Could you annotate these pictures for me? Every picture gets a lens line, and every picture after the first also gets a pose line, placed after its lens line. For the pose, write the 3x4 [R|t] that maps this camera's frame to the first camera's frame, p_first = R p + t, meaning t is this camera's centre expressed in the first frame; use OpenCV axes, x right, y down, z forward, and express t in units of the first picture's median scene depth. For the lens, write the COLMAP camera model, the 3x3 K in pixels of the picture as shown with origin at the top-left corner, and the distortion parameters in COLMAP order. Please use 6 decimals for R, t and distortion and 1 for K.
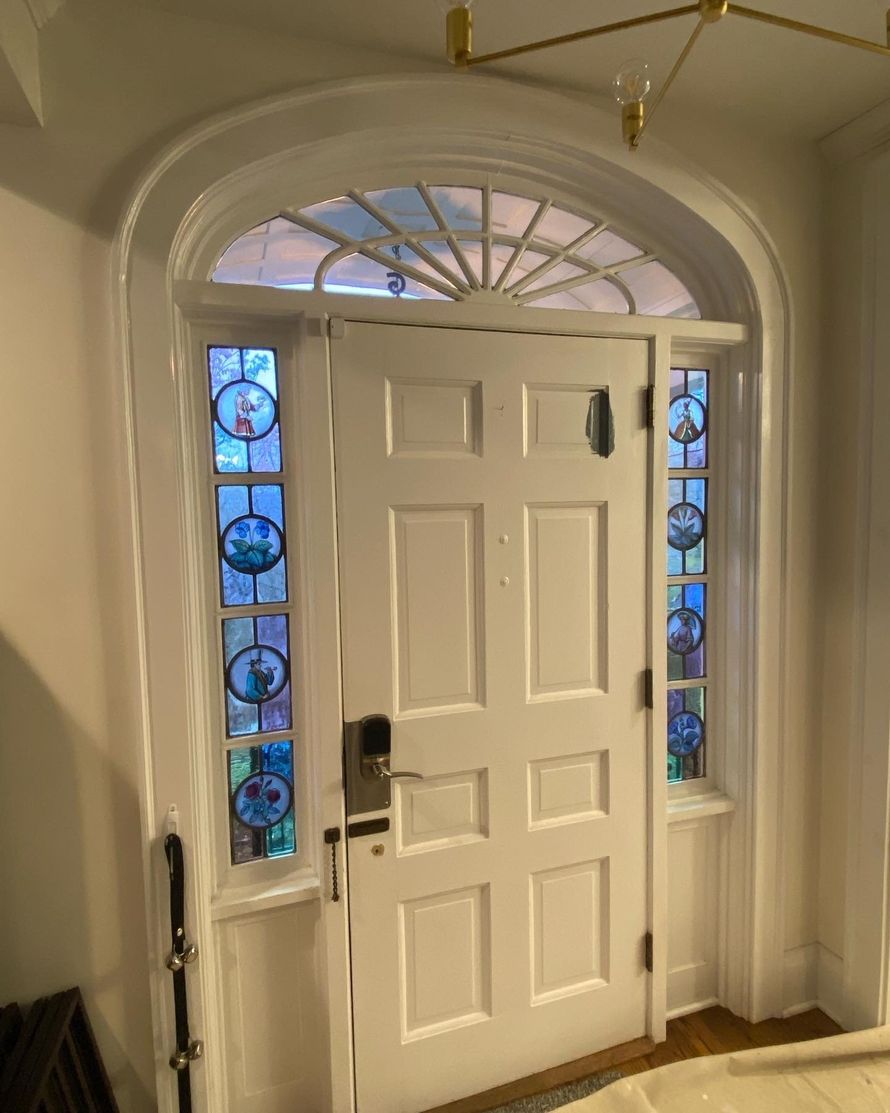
lens RADIAL K [[614.1, 0, 445.0], [0, 614.1, 556.5], [0, 0, 1]] dist [0.032272, -0.043606]
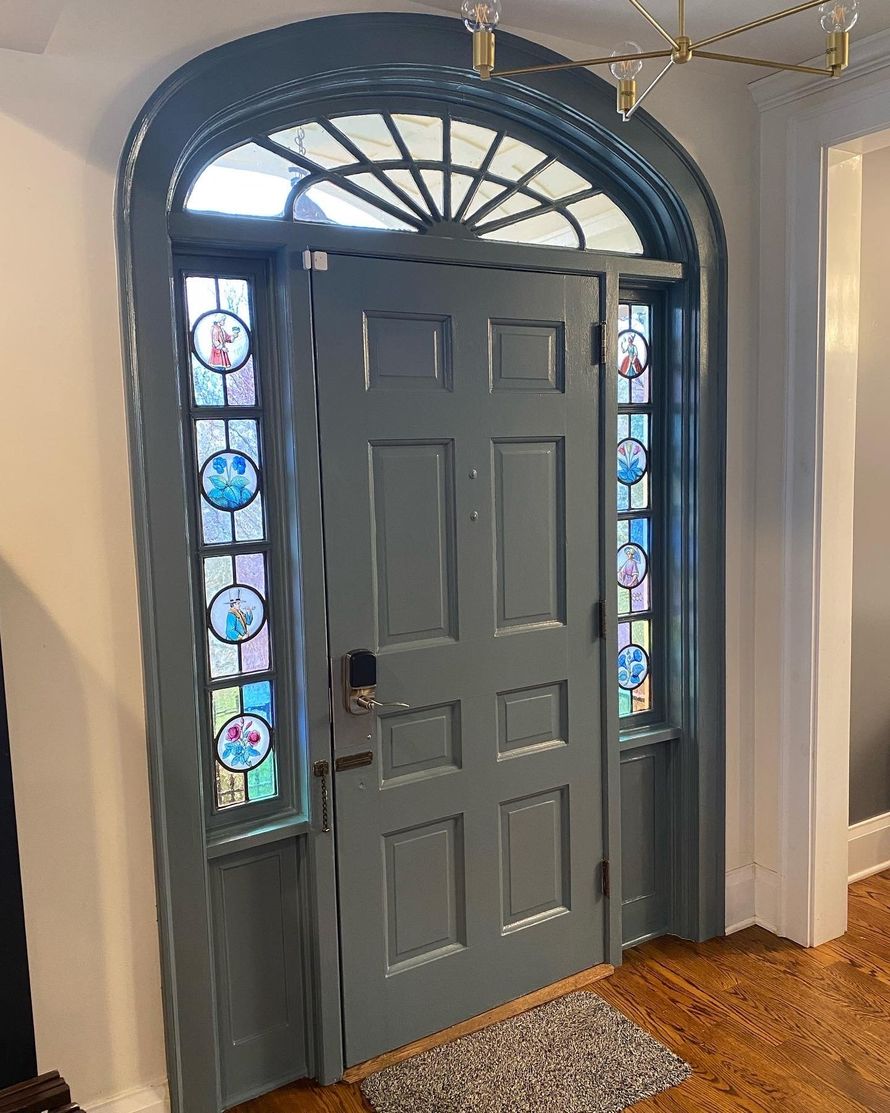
lens RADIAL K [[967.3, 0, 445.0], [0, 967.3, 556.5], [0, 0, 1]] dist [0.113278, -0.254993]
pose [[0.969287, -0.028847, 0.244236, -0.337472], [0.020155, 0.999074, 0.038012, 0.045550], [-0.245106, -0.031922, 0.968971, -0.535069]]
